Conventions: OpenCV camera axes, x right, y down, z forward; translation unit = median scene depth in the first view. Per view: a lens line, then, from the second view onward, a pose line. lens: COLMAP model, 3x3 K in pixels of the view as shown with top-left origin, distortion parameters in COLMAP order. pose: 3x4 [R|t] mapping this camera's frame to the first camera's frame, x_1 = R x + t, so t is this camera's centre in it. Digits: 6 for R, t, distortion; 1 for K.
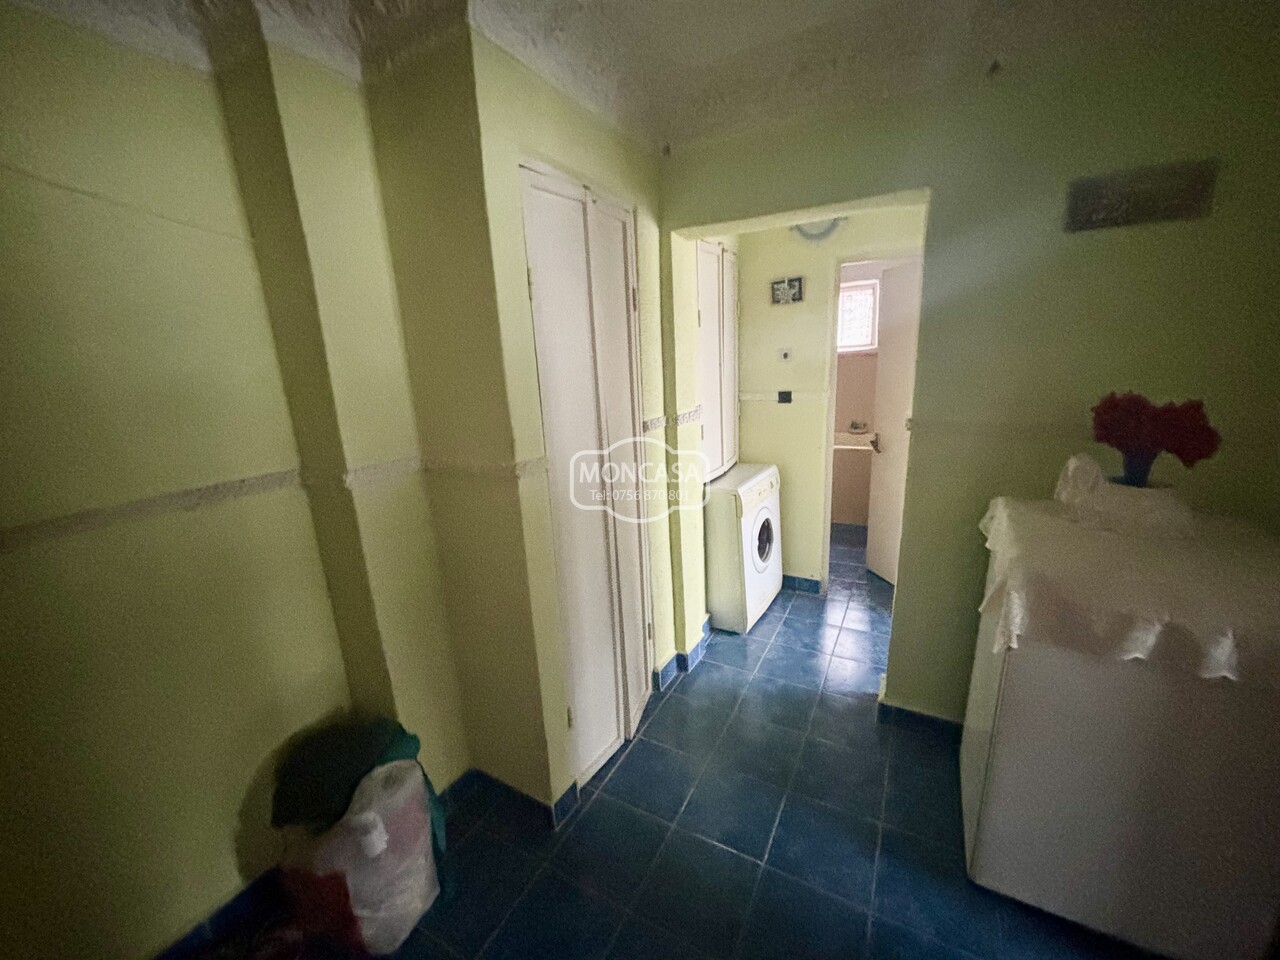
lens RADIAL K [[517.1, 0, 637.7], [0, 517.1, 479.8], [0, 0, 1]] dist [-0.005536, 0.002176]
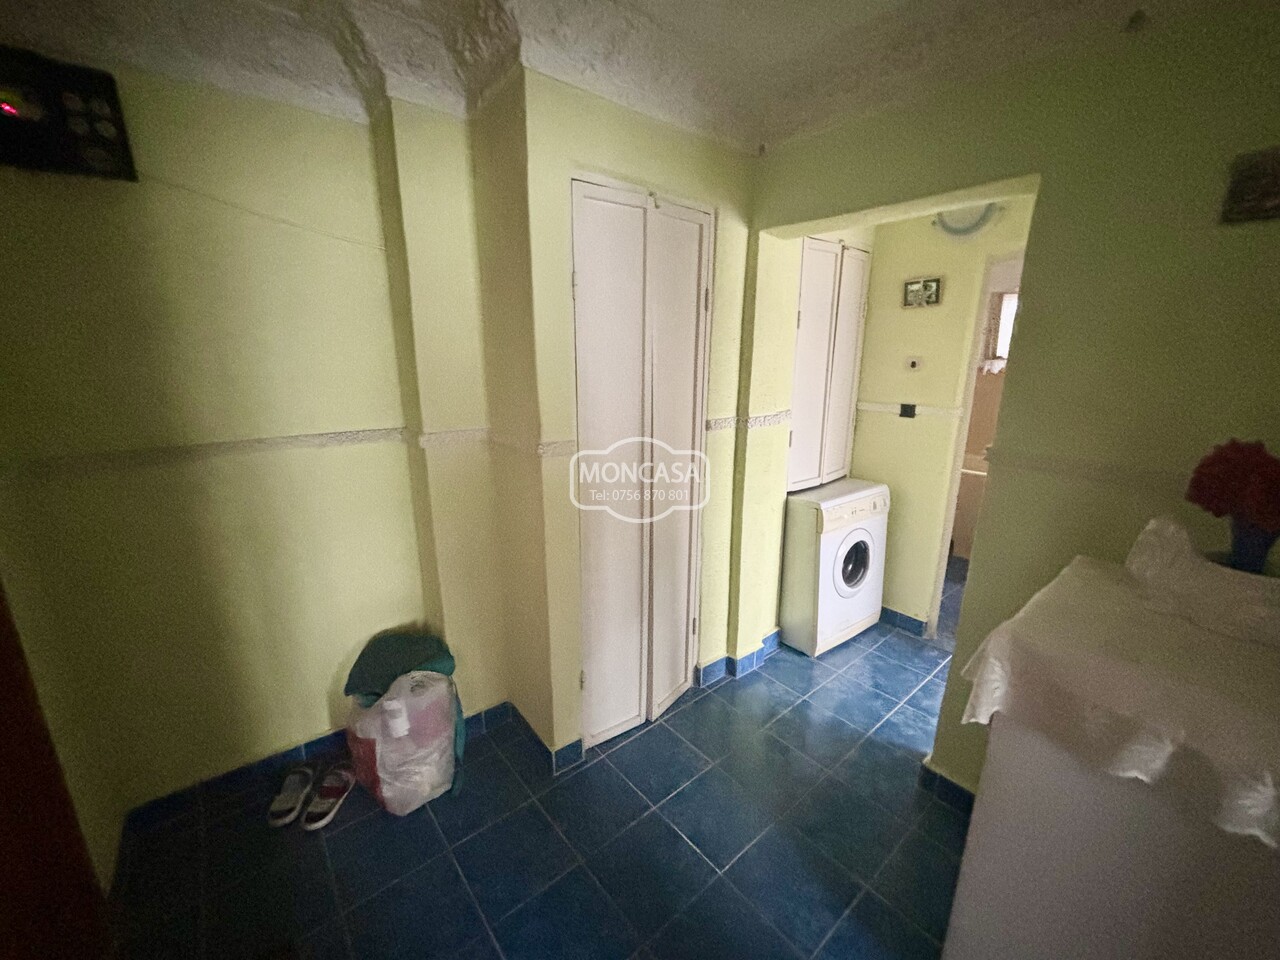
lens RADIAL K [[517.1, 0, 631.0], [0, 517.1, 480.0], [0, 0, 1]] dist [-0.005536, 0.002176]
pose [[0.929159, 0.141418, -0.341561, 0.254310], [-0.137101, 0.989870, 0.036879, -0.014387], [0.343316, 0.012562, 0.939136, -0.002542]]
